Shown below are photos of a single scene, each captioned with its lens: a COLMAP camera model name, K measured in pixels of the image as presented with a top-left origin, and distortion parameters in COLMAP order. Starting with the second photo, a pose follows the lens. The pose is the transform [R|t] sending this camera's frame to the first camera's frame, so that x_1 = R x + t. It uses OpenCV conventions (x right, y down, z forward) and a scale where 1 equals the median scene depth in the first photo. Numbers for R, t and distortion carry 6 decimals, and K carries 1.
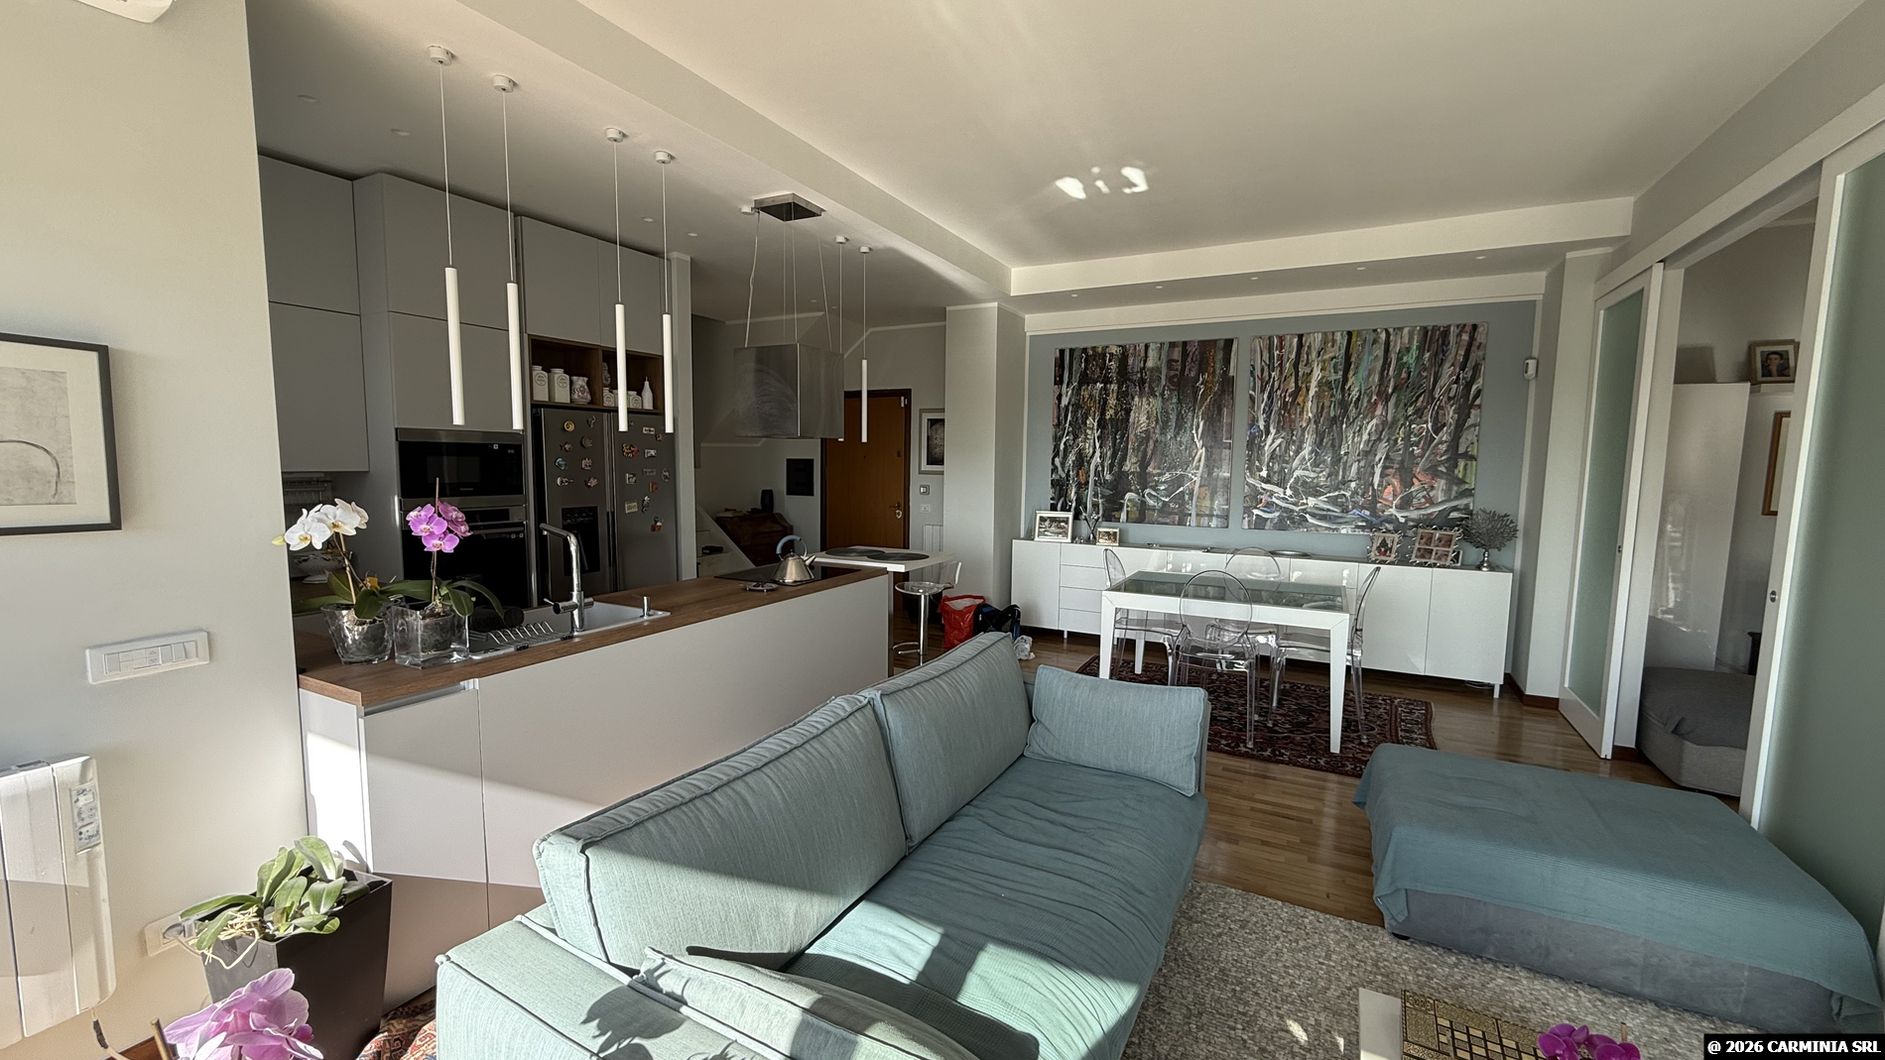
lens RADIAL K [[745.0, 0, 939.0], [0, 745.0, 531.0], [0, 0, 1]] dist [-0.000758, 0.000395]
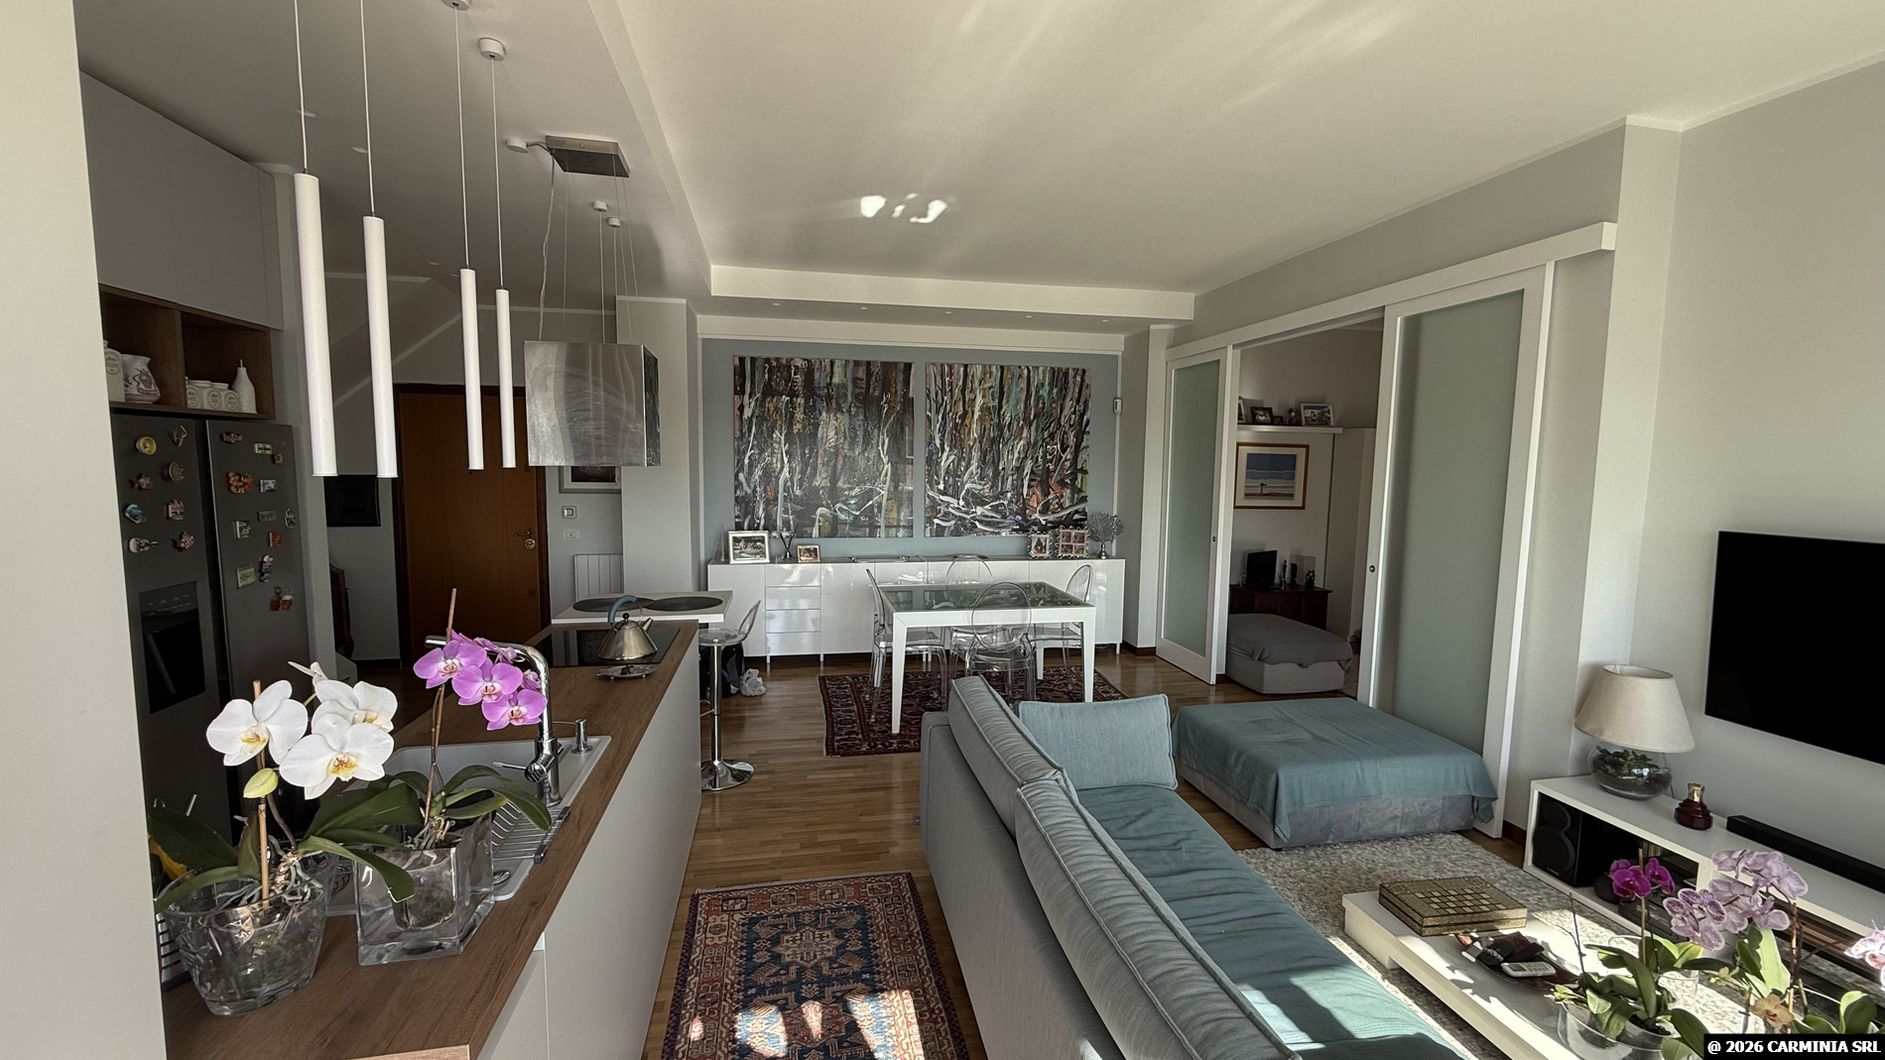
lens RADIAL K [[745.0, 0, 934.7], [0, 745.0, 530.0], [0, 0, 1]] dist [-0.000758, 0.000395]
pose [[0.778723, -0.060382, 0.624456, -0.282328], [0.058847, 0.997999, 0.023117, -0.040328], [-0.624602, 0.018746, 0.780718, 0.142919]]
